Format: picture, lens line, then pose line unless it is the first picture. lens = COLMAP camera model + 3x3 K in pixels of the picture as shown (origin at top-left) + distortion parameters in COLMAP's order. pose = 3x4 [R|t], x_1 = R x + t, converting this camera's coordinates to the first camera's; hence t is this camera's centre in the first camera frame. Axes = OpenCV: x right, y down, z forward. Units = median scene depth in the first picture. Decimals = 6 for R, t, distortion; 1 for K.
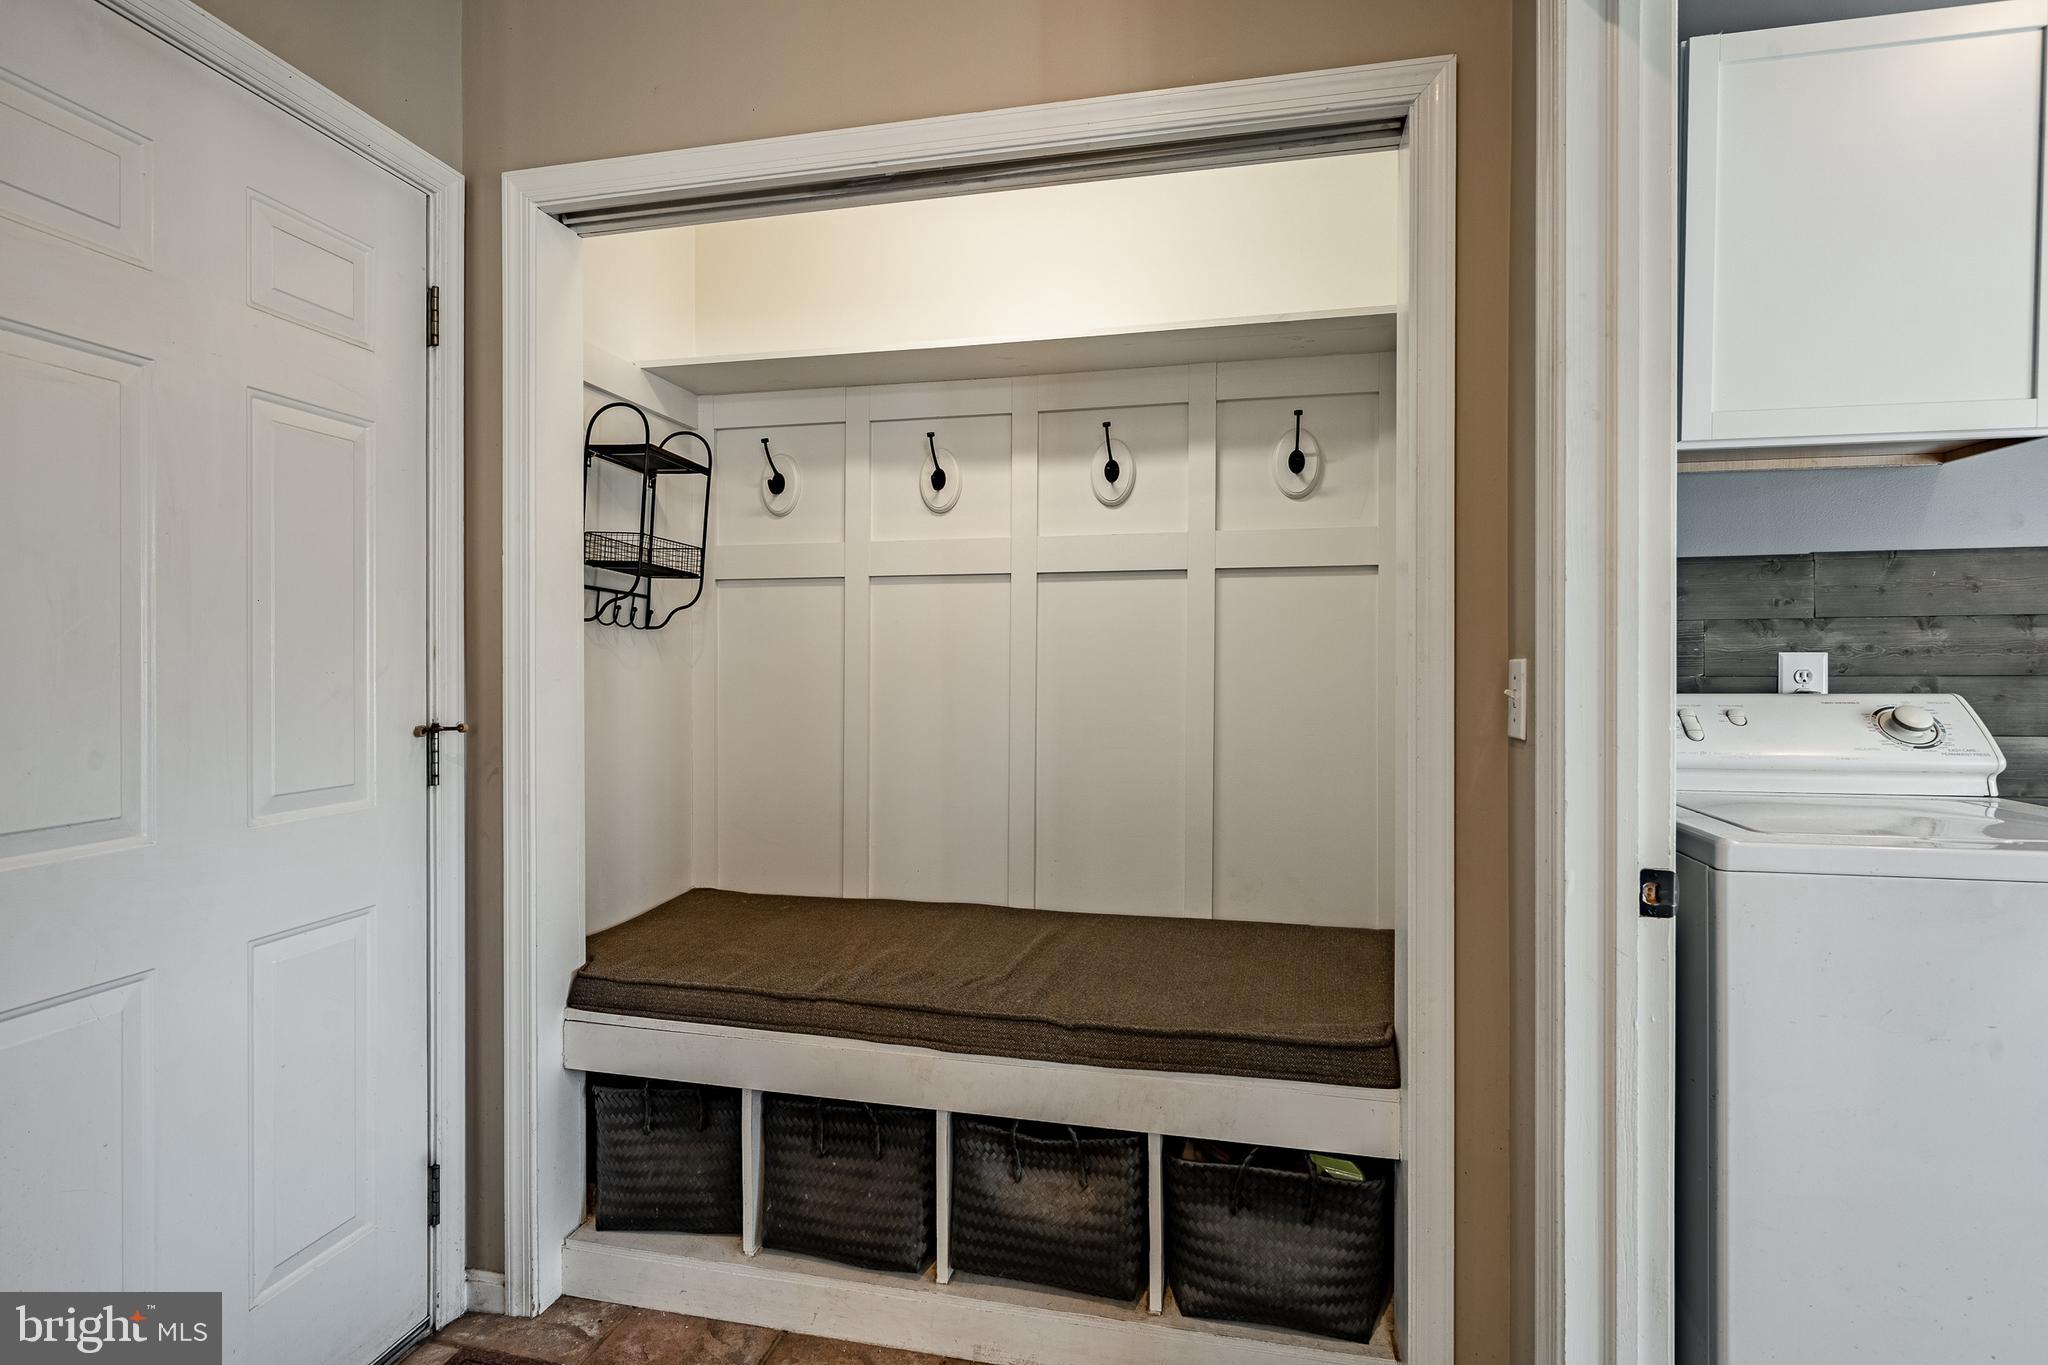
lens RADIAL K [[989.2, 0, 1018.7], [0, 989.2, 666.5], [0, 0, 1]] dist [0.000329, -0.000116]
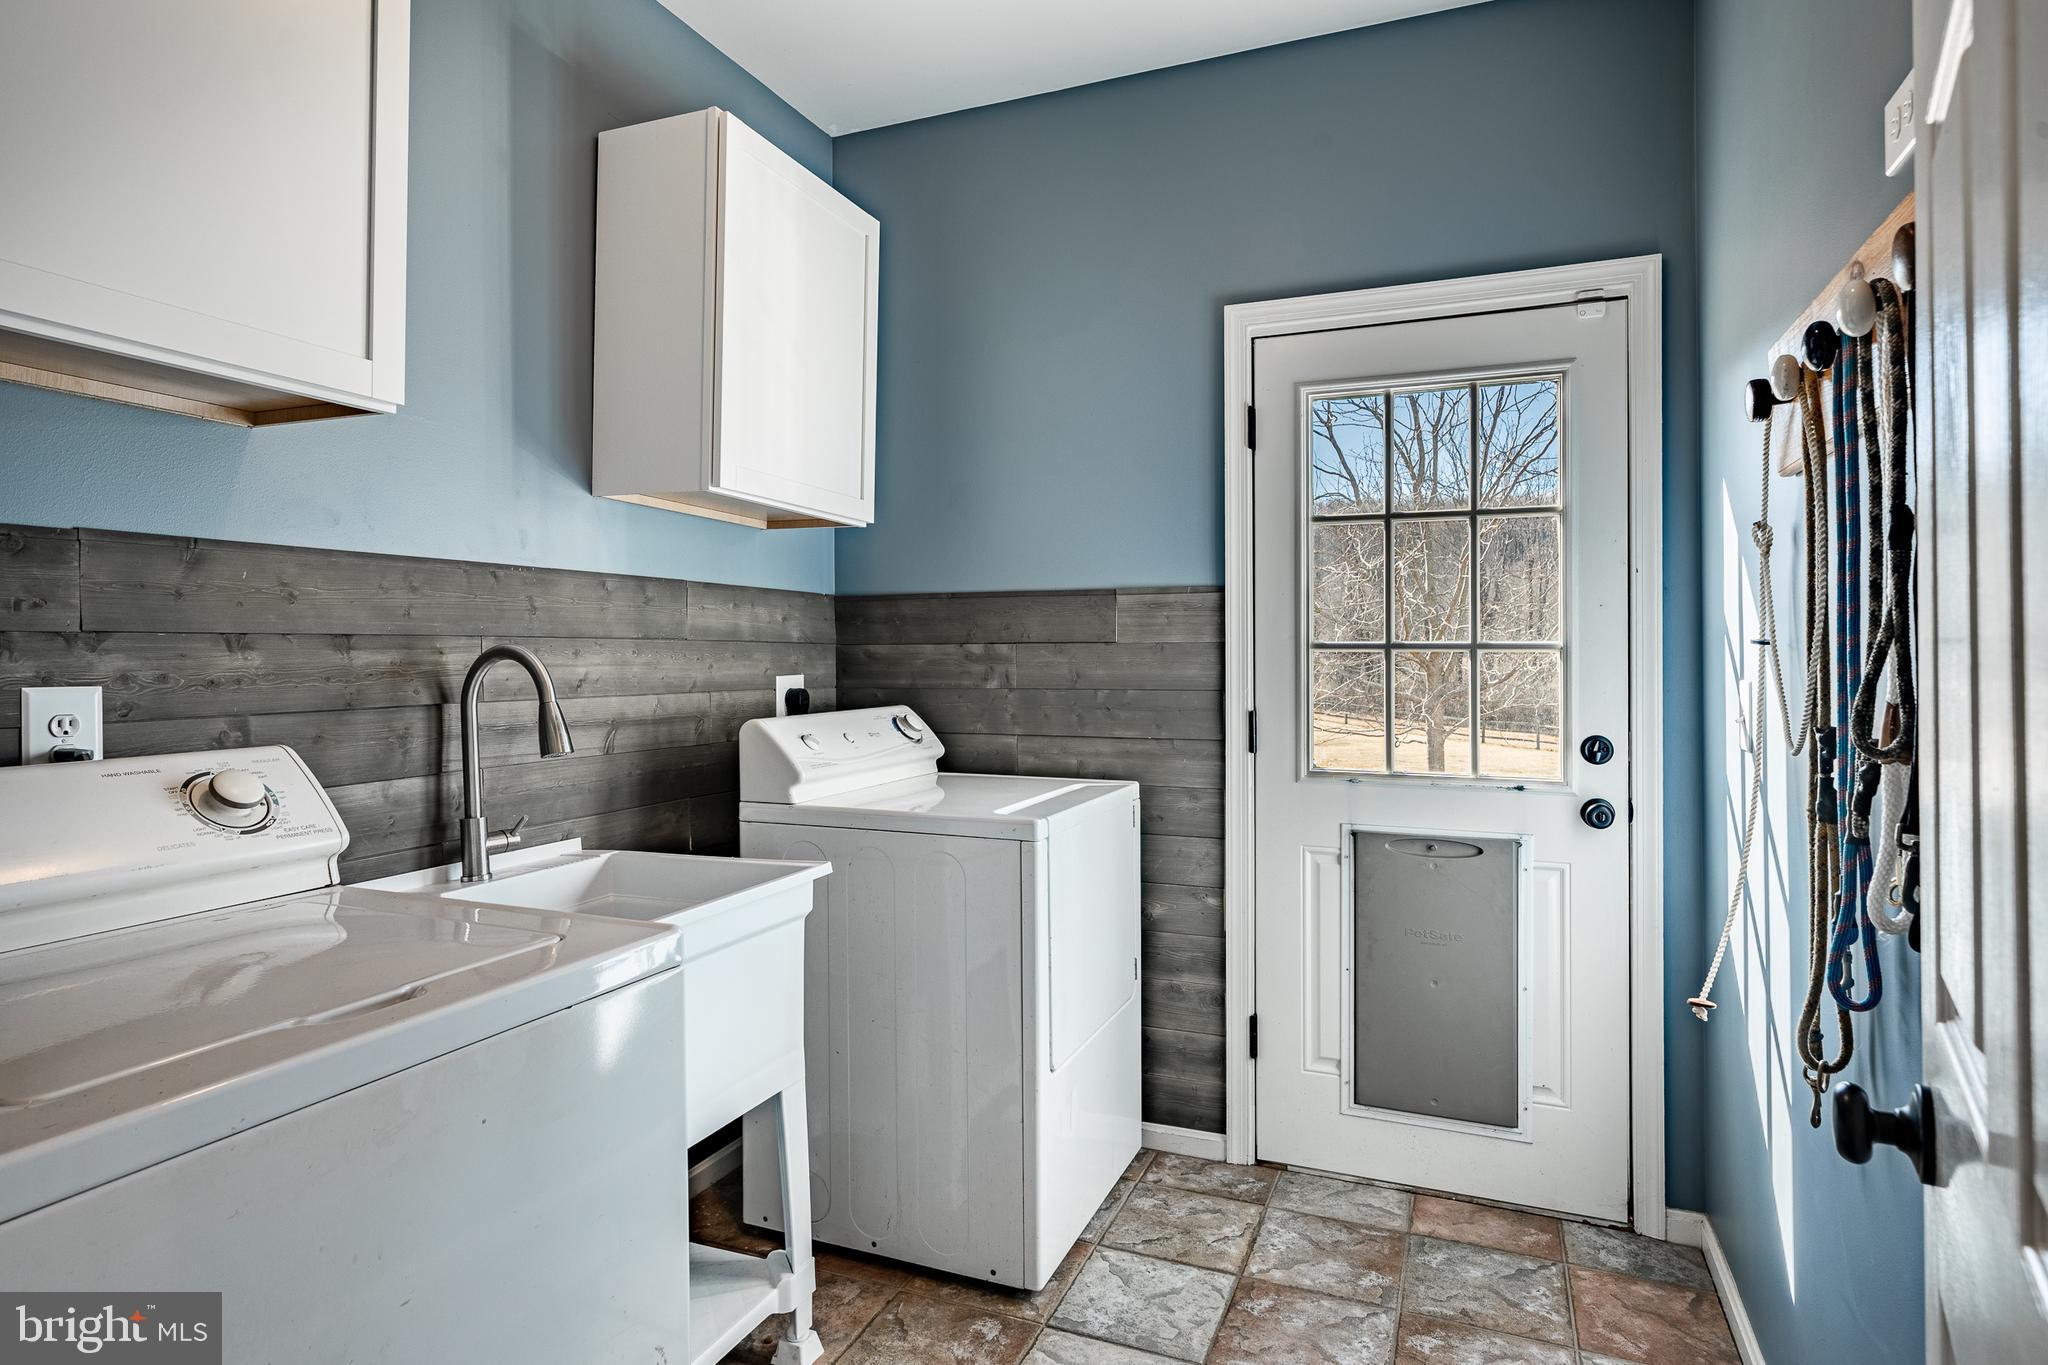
lens RADIAL K [[1130.2, 0, 1021.2], [0, 1130.2, 661.9], [0, 0, 1]] dist [-0.001205, -0.000213]
pose [[0.175877, -0.003837, 0.984405, 0.206681], [0.007949, 0.999965, 0.002477, -0.027583], [-0.984380, 0.007390, 0.175902, 0.291341]]
